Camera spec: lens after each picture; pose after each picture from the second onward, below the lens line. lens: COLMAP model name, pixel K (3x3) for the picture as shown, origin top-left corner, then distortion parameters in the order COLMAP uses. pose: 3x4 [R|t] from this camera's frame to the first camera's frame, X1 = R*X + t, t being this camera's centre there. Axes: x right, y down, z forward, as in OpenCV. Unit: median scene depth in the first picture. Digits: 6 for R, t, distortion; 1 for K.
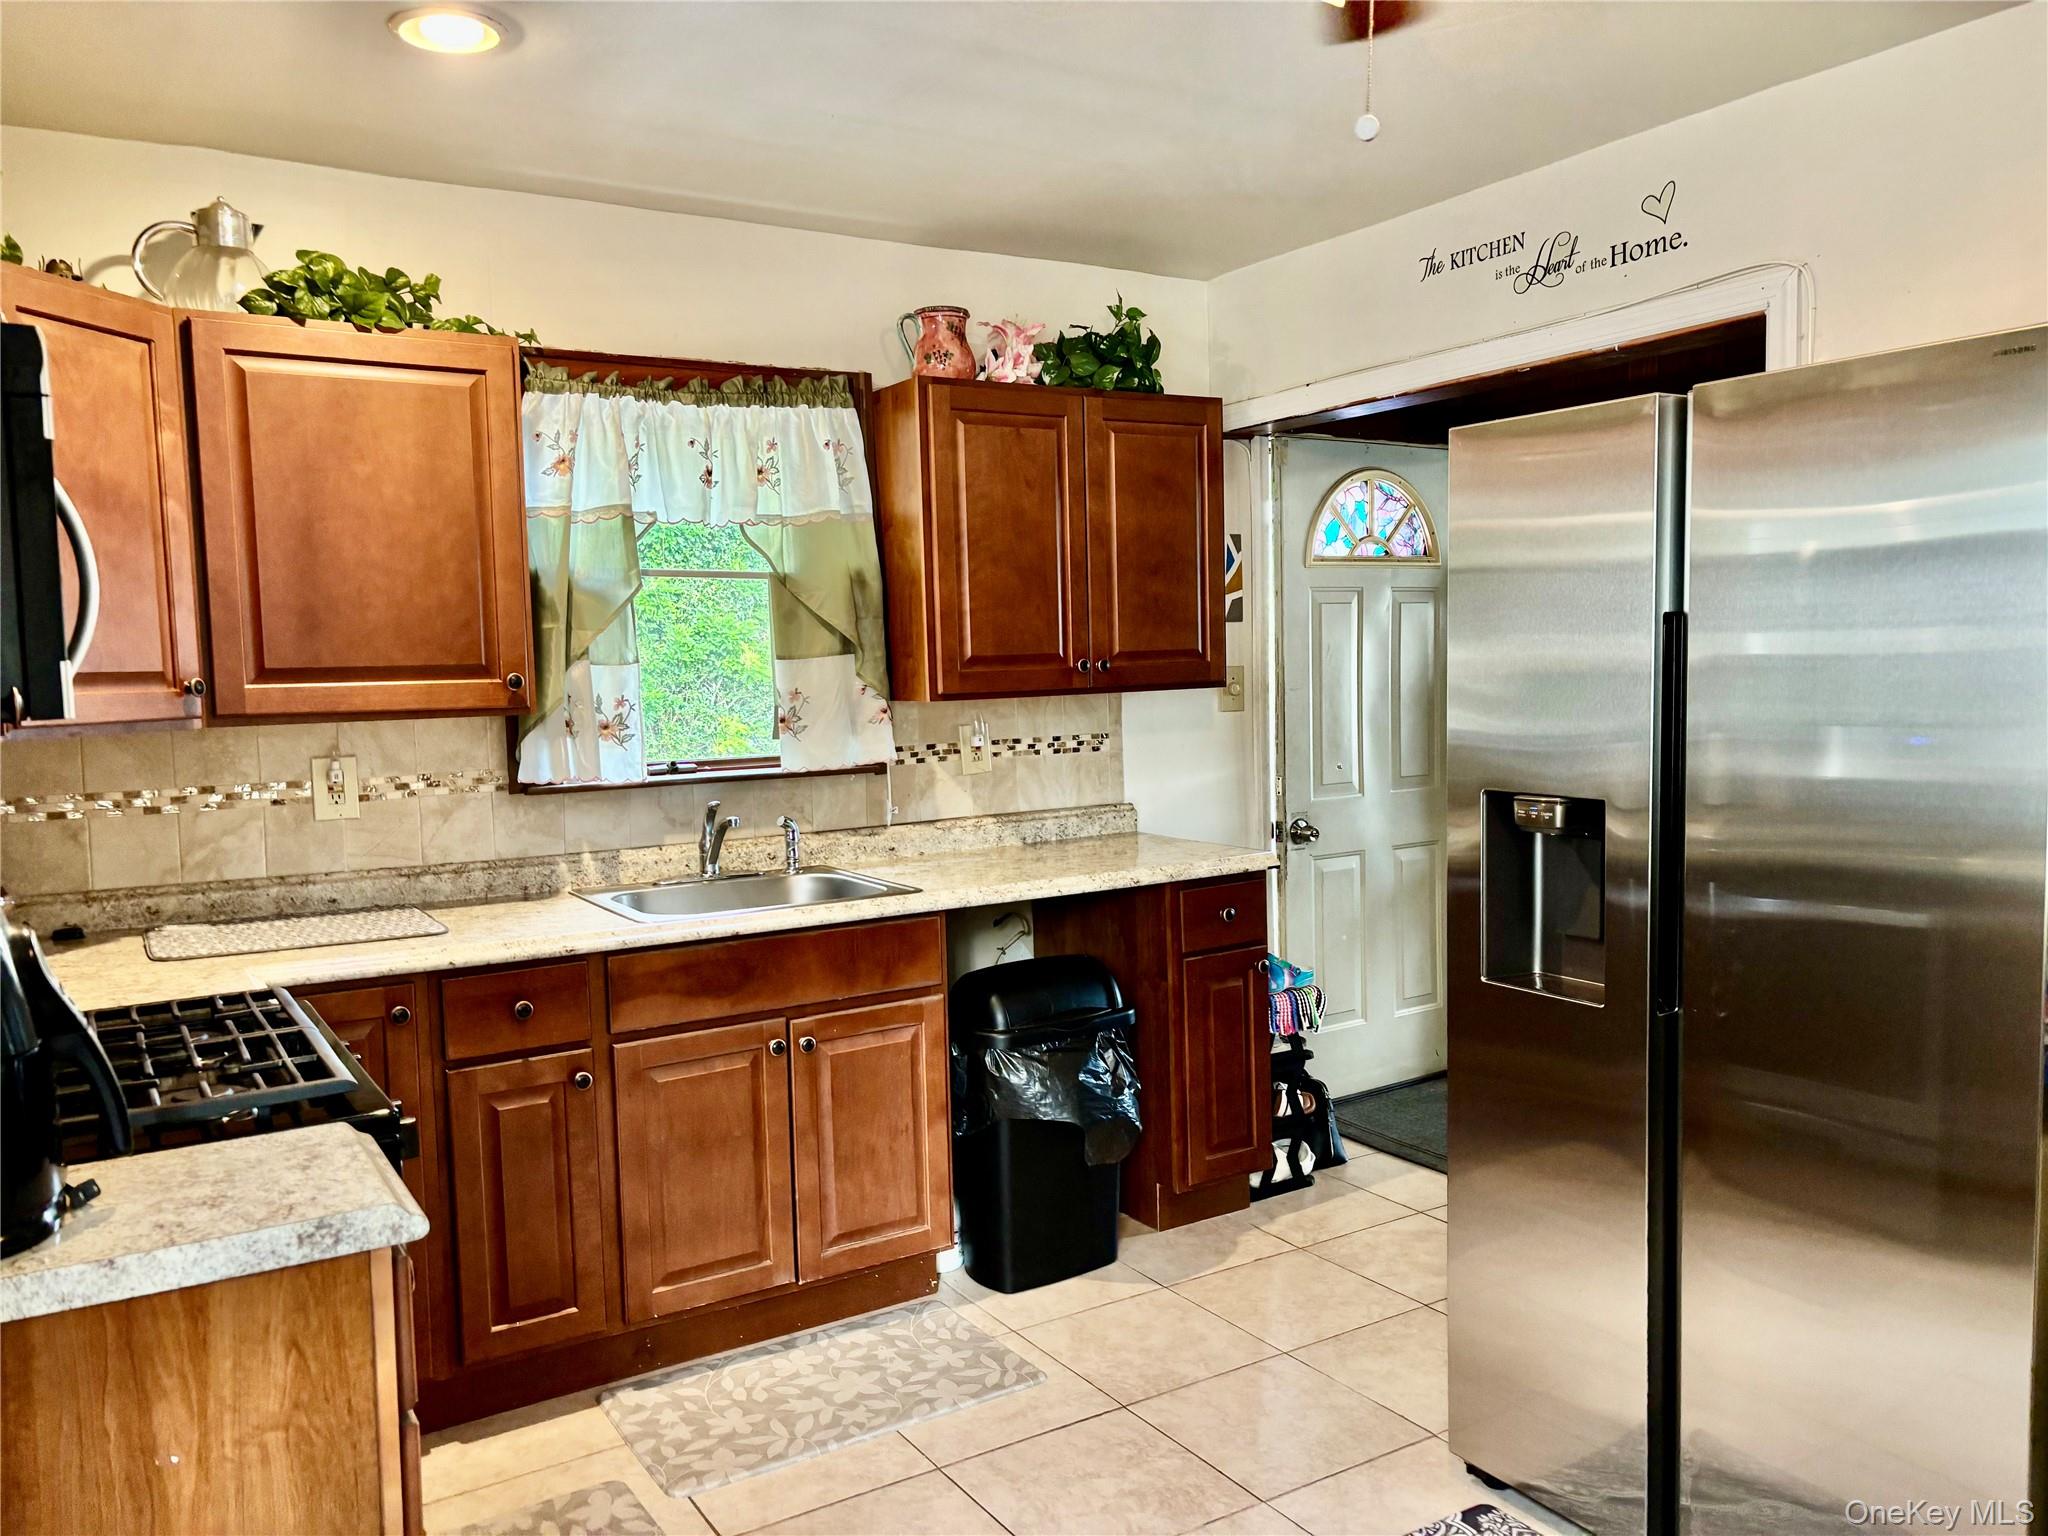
lens RADIAL K [[1488.8, 0, 1024.0], [0, 1488.8, 768.0], [0, 0, 1]] dist [0.046178, -0.061451]
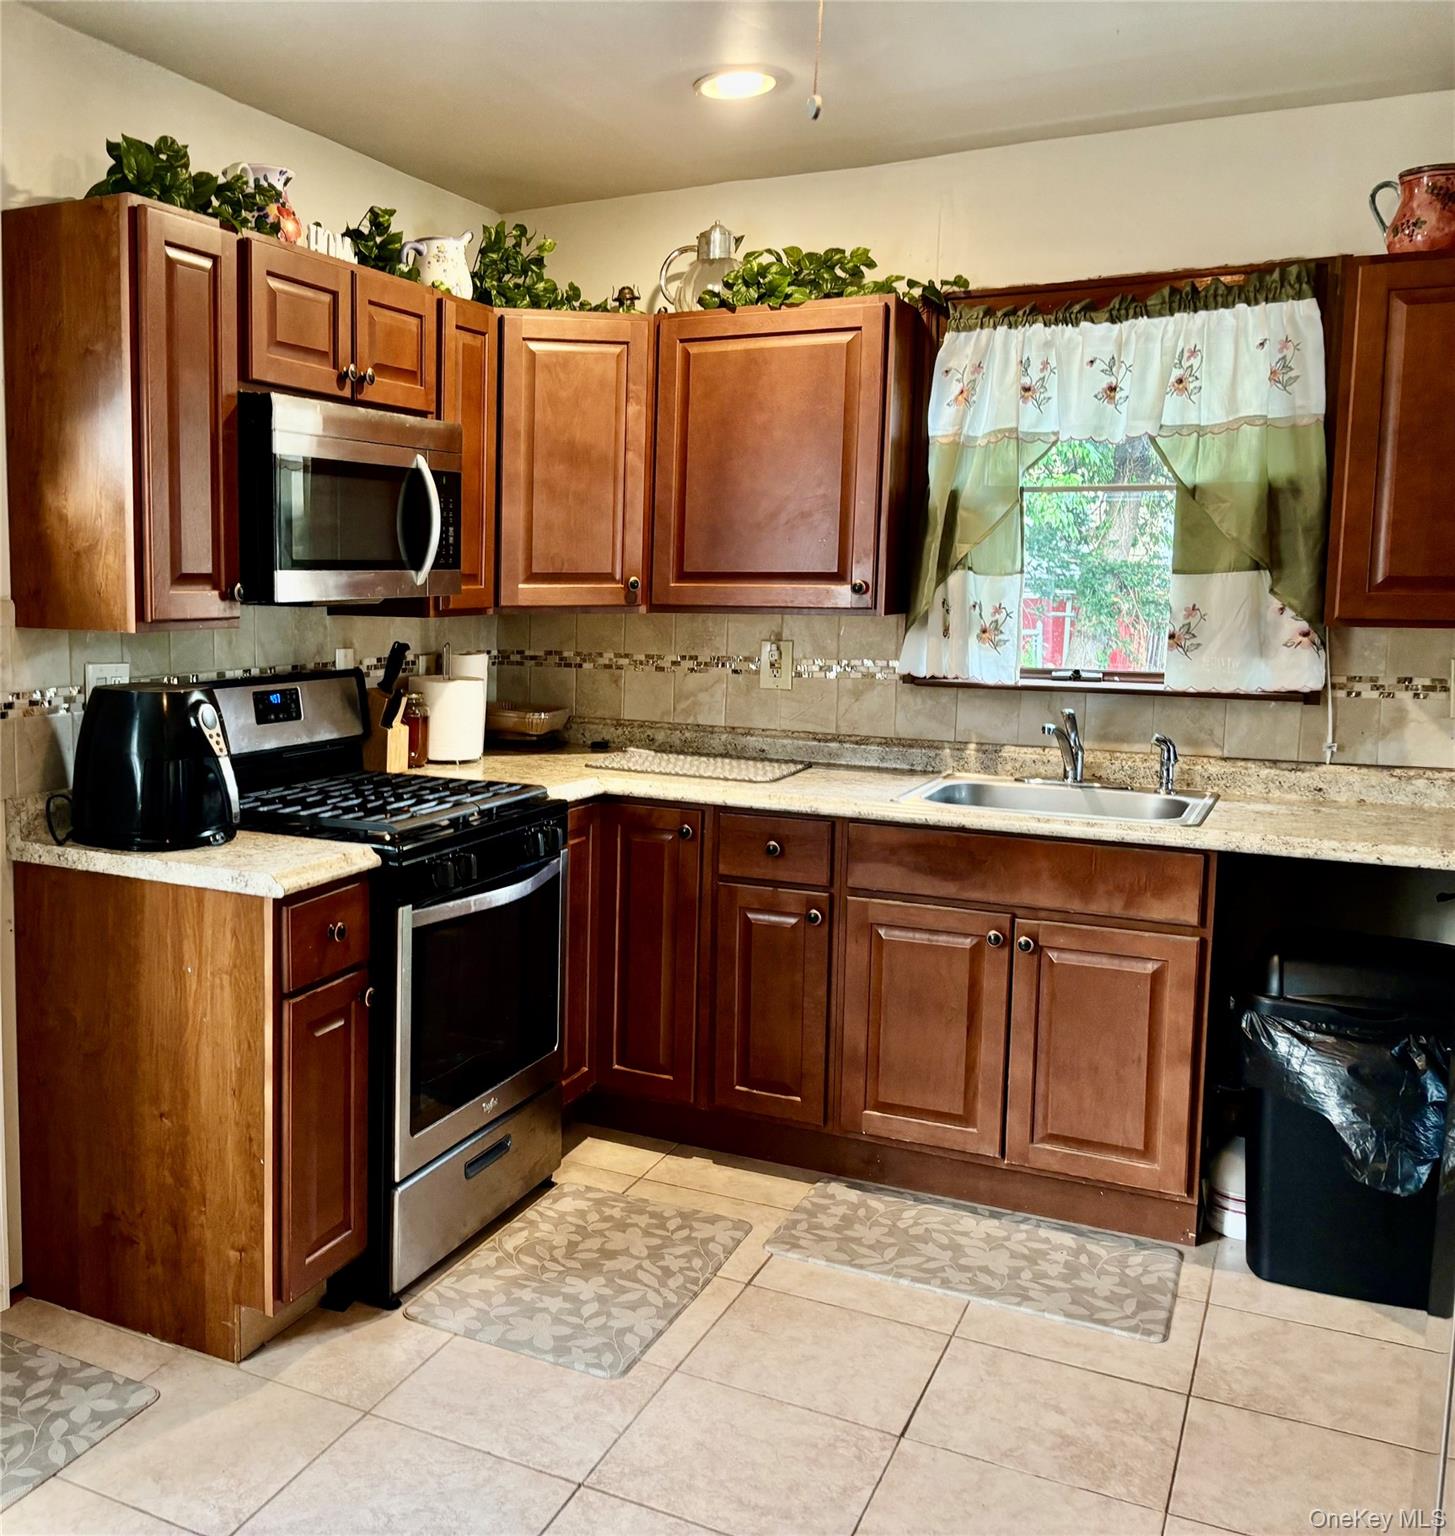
lens RADIAL K [[1756.8, 0, 727.5], [0, 1756.8, 768.0], [0, 0, 1]] dist [-0.008257, 0.013416]
pose [[0.498061, 0.125017, -0.858083, 0.780422], [-0.079442, 0.991970, 0.098413, -0.041470], [0.863495, 0.019152, 0.503993, 0.191013]]
